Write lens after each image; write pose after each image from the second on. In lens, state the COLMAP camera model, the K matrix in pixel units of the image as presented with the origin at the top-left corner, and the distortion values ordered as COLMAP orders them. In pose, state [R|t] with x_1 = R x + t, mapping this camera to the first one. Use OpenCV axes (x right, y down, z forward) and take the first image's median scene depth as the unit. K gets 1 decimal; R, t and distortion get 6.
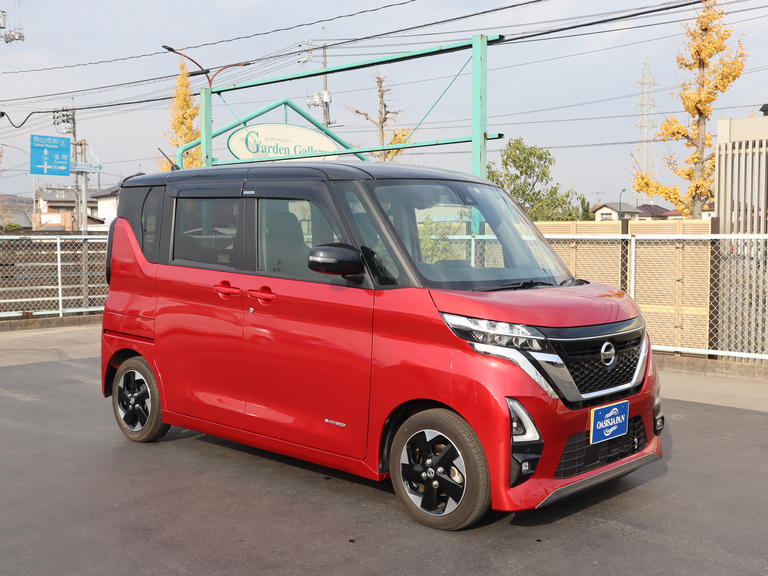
lens RADIAL K [[868.9, 0, 384.0], [0, 868.9, 288.0], [0, 0, 1]] dist [-0.002981, -0.019453]
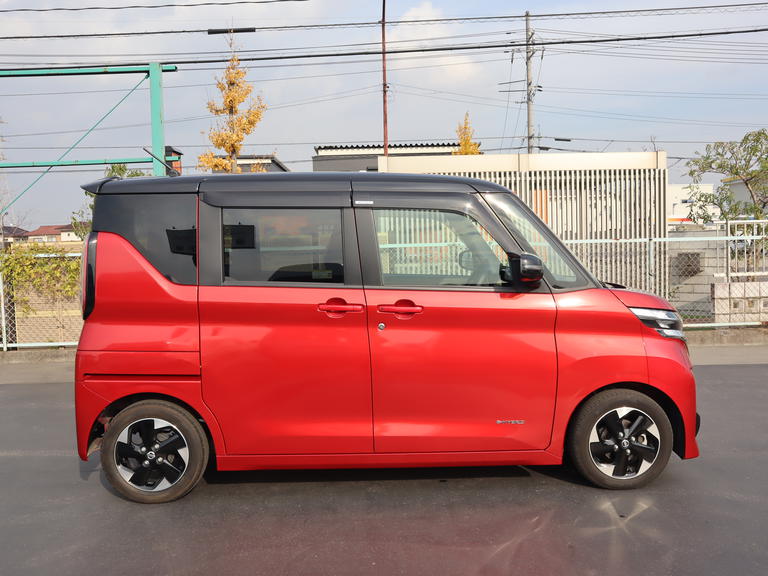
lens RADIAL K [[710.2, 0, 384.0], [0, 710.2, 288.0], [0, 0, 1]] dist [-0.051285, -0.002930]
pose [[0.729244, -0.059391, 0.681672, -0.213413], [0.063872, 0.997785, 0.018604, -0.009557], [-0.681267, 0.029973, 0.731422, 0.134184]]
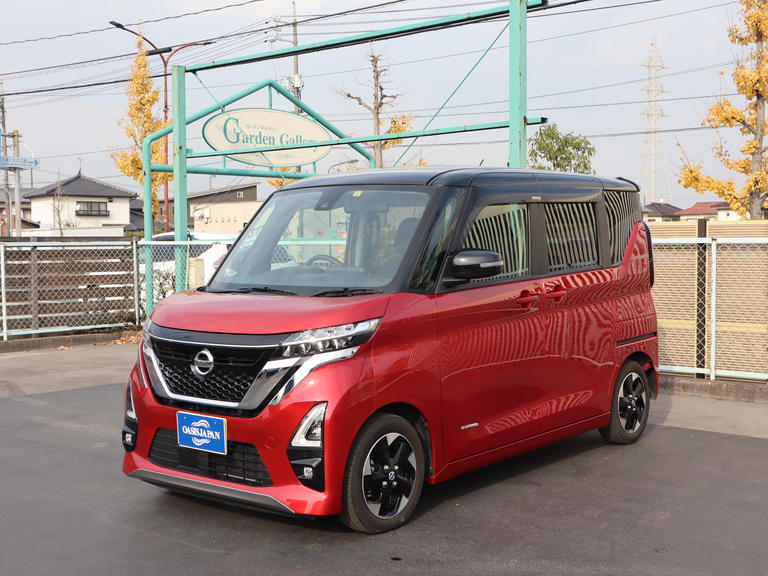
lens RADIAL K [[994.5, 0, 384.0], [0, 994.5, 288.0], [0, 0, 1]] dist [0.000976, 0.041315]
pose [[0.999727, -0.006184, 0.022513, -0.030435], [0.006454, 0.999908, -0.011906, -0.002998], [-0.022438, 0.012048, 0.999676, 0.039057]]
